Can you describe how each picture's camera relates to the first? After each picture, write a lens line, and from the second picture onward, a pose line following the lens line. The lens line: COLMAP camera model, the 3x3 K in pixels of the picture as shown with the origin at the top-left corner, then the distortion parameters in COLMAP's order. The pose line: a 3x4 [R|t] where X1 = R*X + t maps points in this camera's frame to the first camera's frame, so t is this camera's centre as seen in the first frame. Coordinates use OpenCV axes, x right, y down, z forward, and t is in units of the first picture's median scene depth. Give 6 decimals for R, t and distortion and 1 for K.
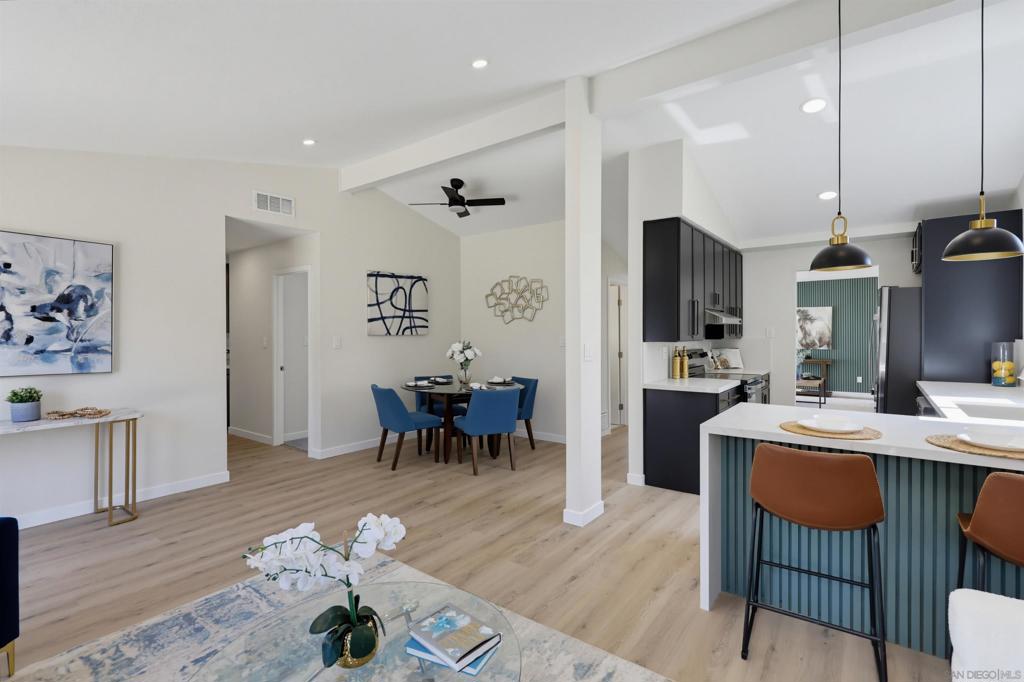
lens RADIAL K [[471.0, 0, 512.7], [0, 471.0, 338.0], [0, 0, 1]] dist [-0.001295, 0.000381]
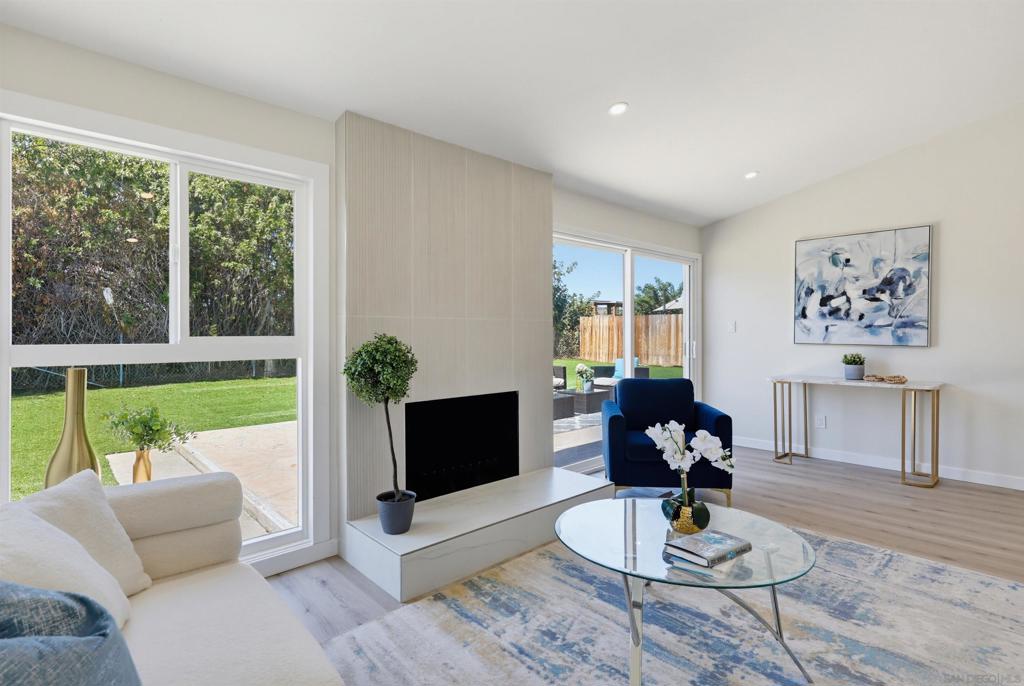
lens RADIAL K [[495.4, 0, 507.7], [0, 495.4, 339.2], [0, 0, 1]] dist [0.004779, 0.000624]
pose [[-0.185743, 0.015761, -0.982472, 0.398388], [-0.004171, 0.999850, 0.016828, 0.039345], [0.982590, 0.007224, -0.185649, 0.264694]]
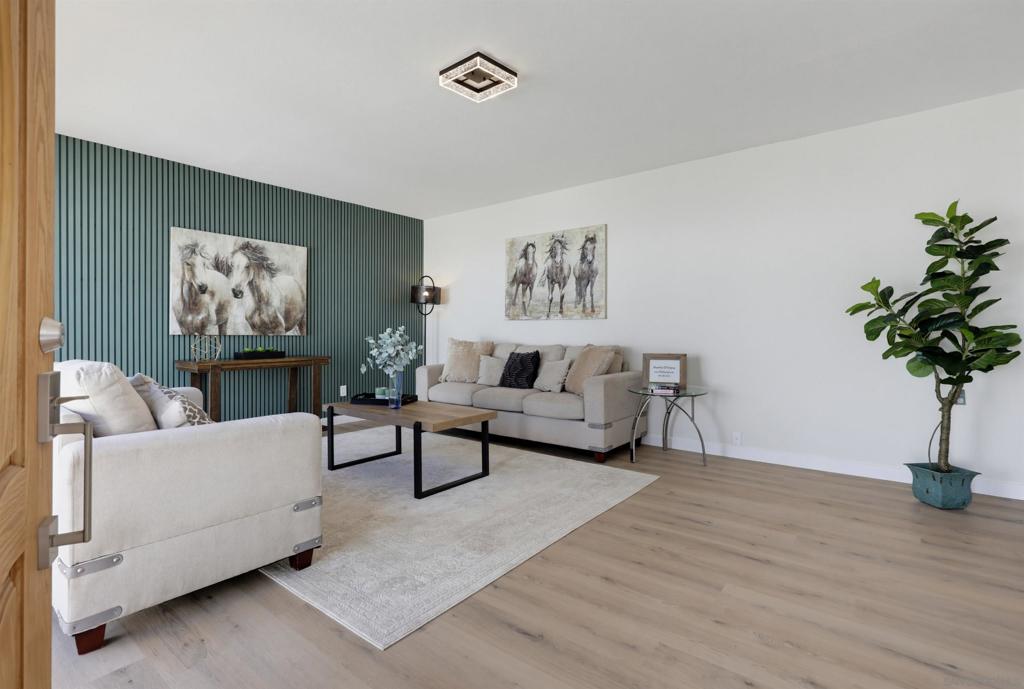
lens RADIAL K [[484.1, 0, 503.8], [0, 484.1, 335.2], [0, 0, 1]] dist [0.001824, 0.000213]
pose [[0.027843, 0.001768, 0.999611, 0.482085], [0.013957, 0.999900, -0.002157, 0.074761], [-0.999515, 0.014011, 0.027816, 2.065609]]
